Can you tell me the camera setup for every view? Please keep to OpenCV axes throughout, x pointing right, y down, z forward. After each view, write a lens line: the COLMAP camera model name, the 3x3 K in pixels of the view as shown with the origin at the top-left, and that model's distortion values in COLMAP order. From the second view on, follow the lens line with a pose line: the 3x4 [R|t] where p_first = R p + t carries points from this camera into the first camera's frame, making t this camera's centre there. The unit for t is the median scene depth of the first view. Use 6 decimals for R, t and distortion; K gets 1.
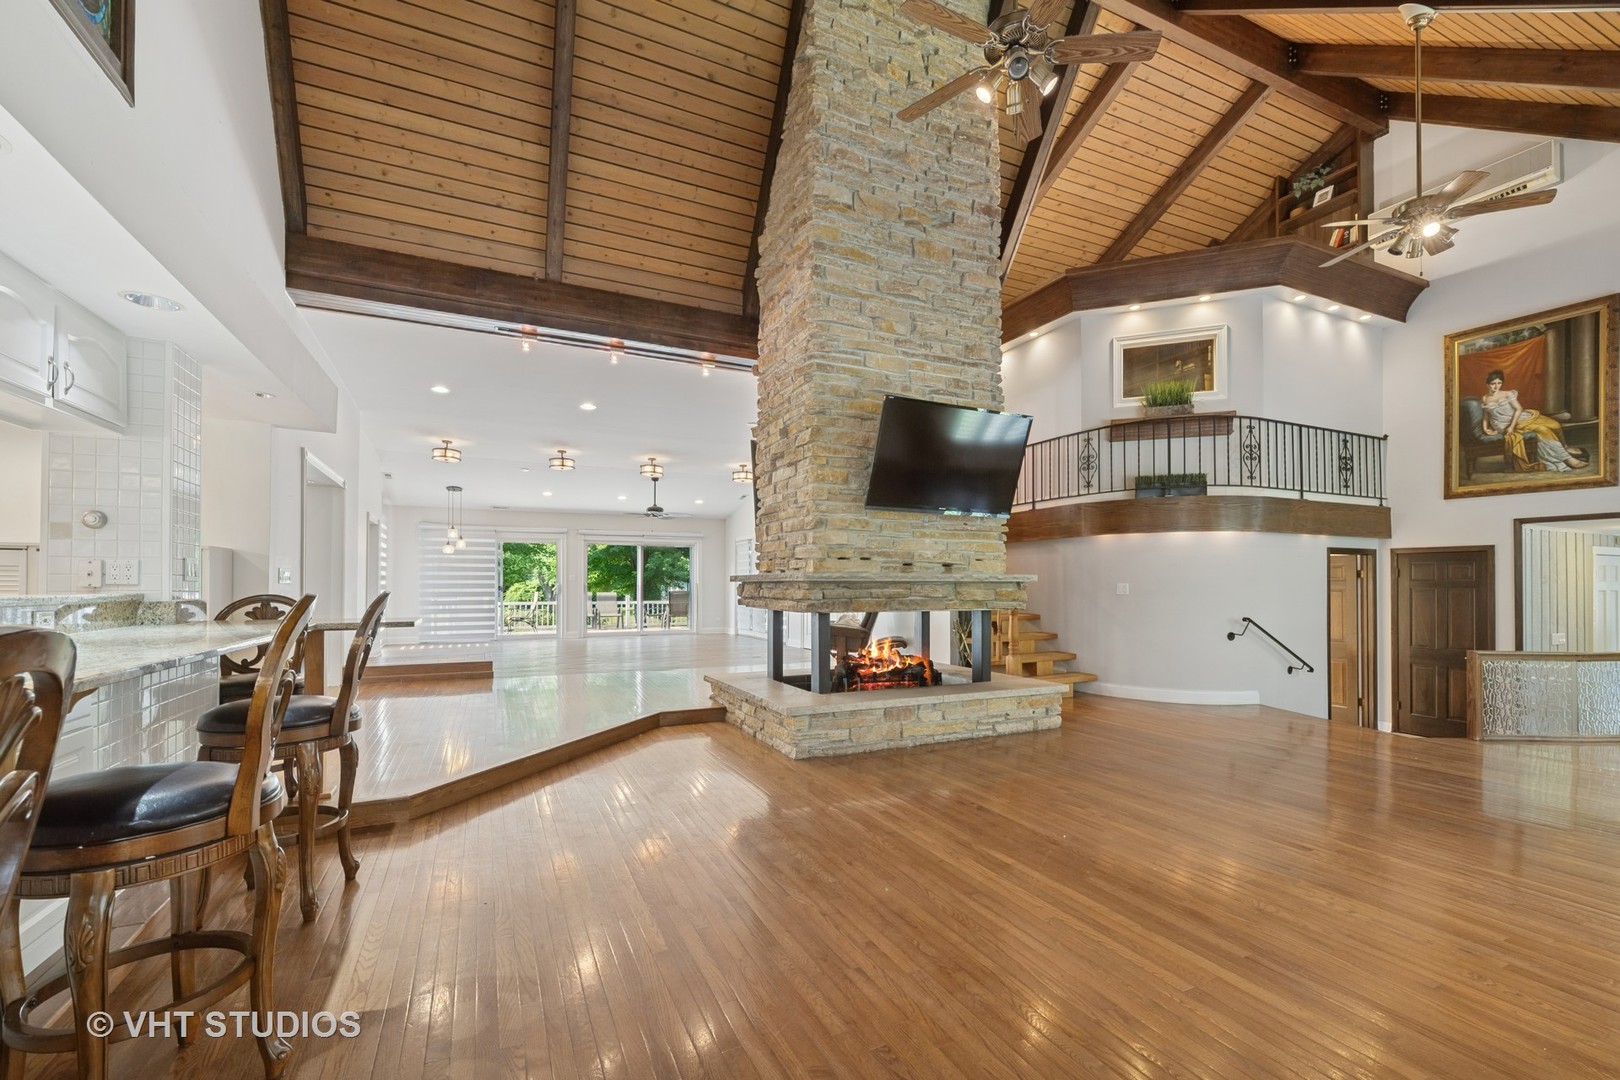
lens RADIAL K [[674.3, 0, 816.3], [0, 674.3, 575.5], [0, 0, 1]] dist [-0.000289, -0.000854]
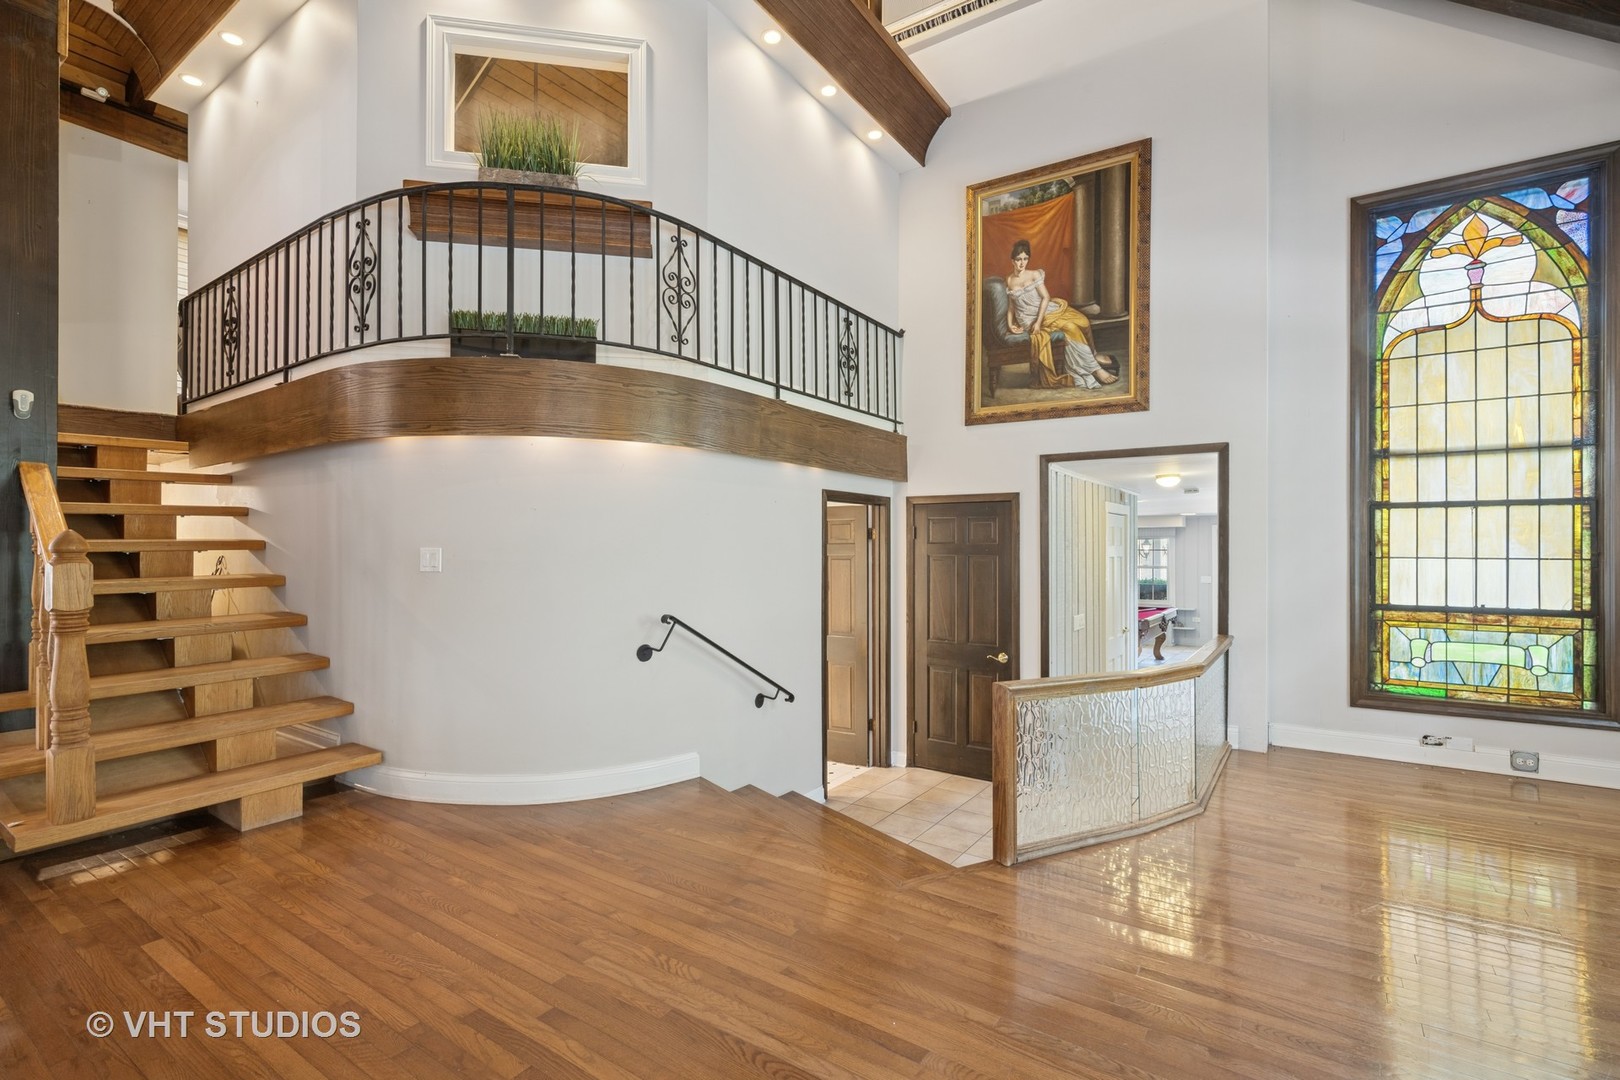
lens RADIAL K [[735.3, 0, 821.6], [0, 735.3, 533.0], [0, 0, 1]] dist [-0.000714, 0.000092]
pose [[0.853040, 0.010594, 0.521737, 0.431176], [-0.005823, 0.999925, -0.010784, 0.005808], [-0.521812, 0.006162, 0.853038, 0.452508]]
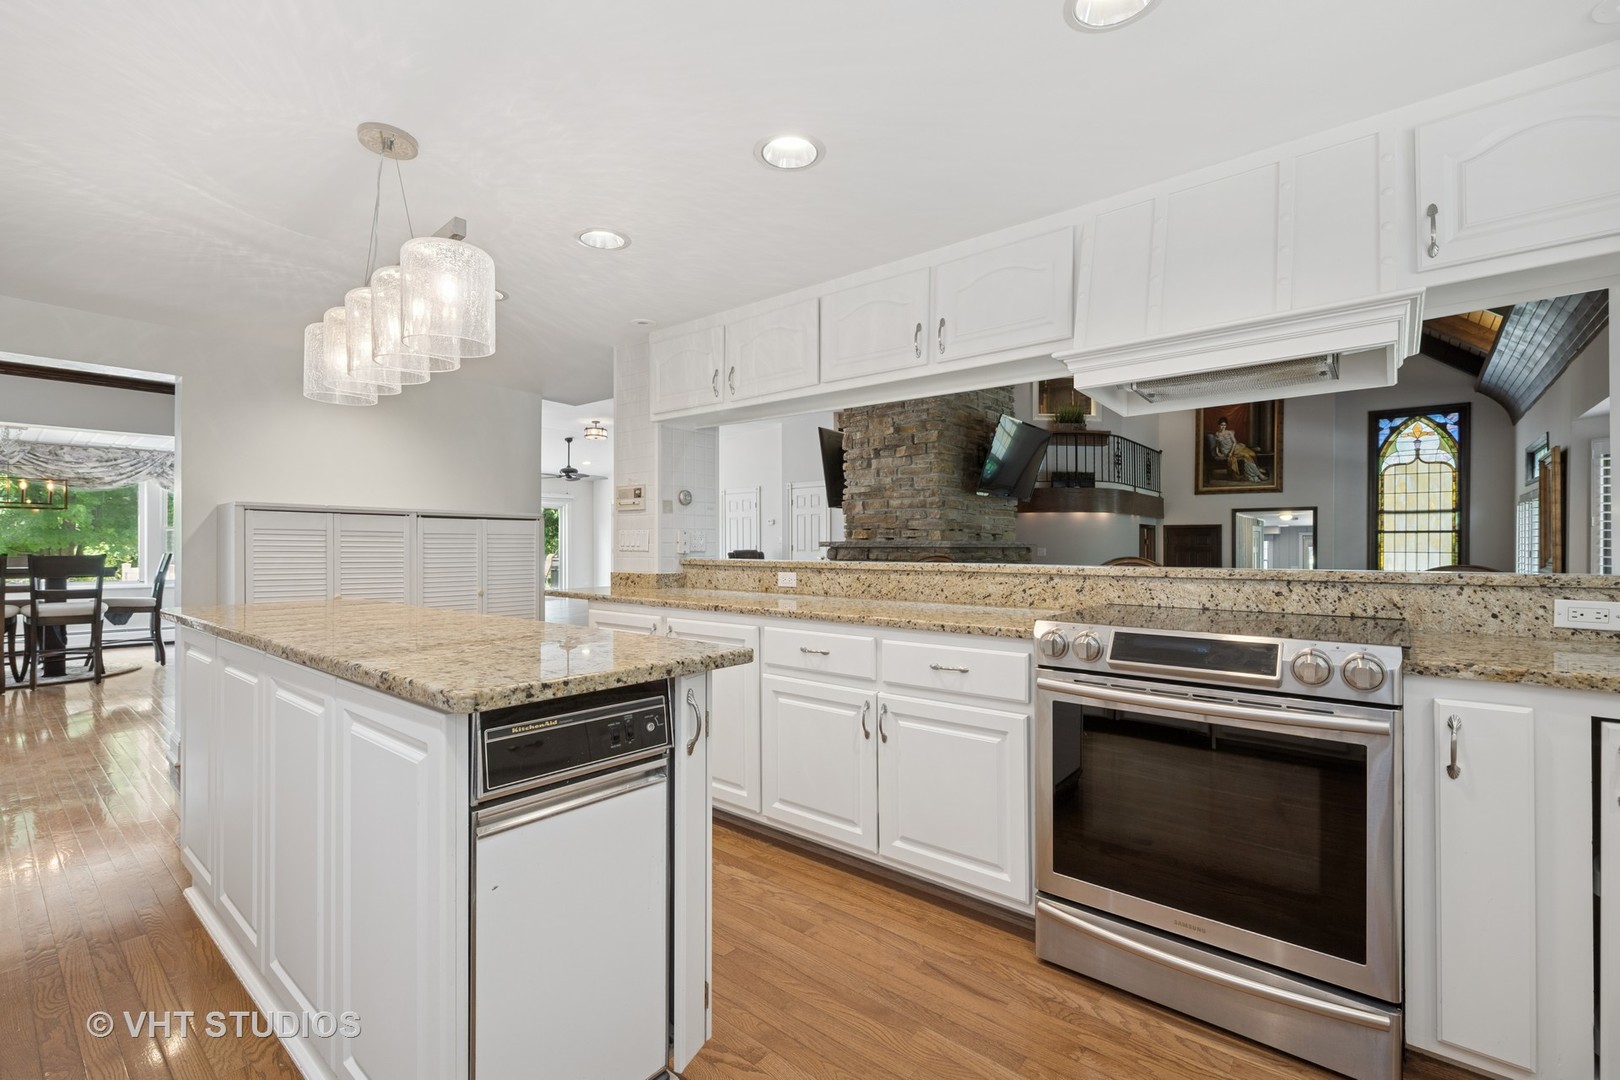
lens RADIAL K [[735.3, 0, 801.9], [0, 735.3, 538.8], [0, 0, 1]] dist [-0.000714, 0.000092]
pose [[0.896158, 0.004936, 0.443707, -0.668594], [-0.004887, 0.999987, -0.001255, -0.003703], [-0.443708, -0.001044, 0.896171, -0.133713]]
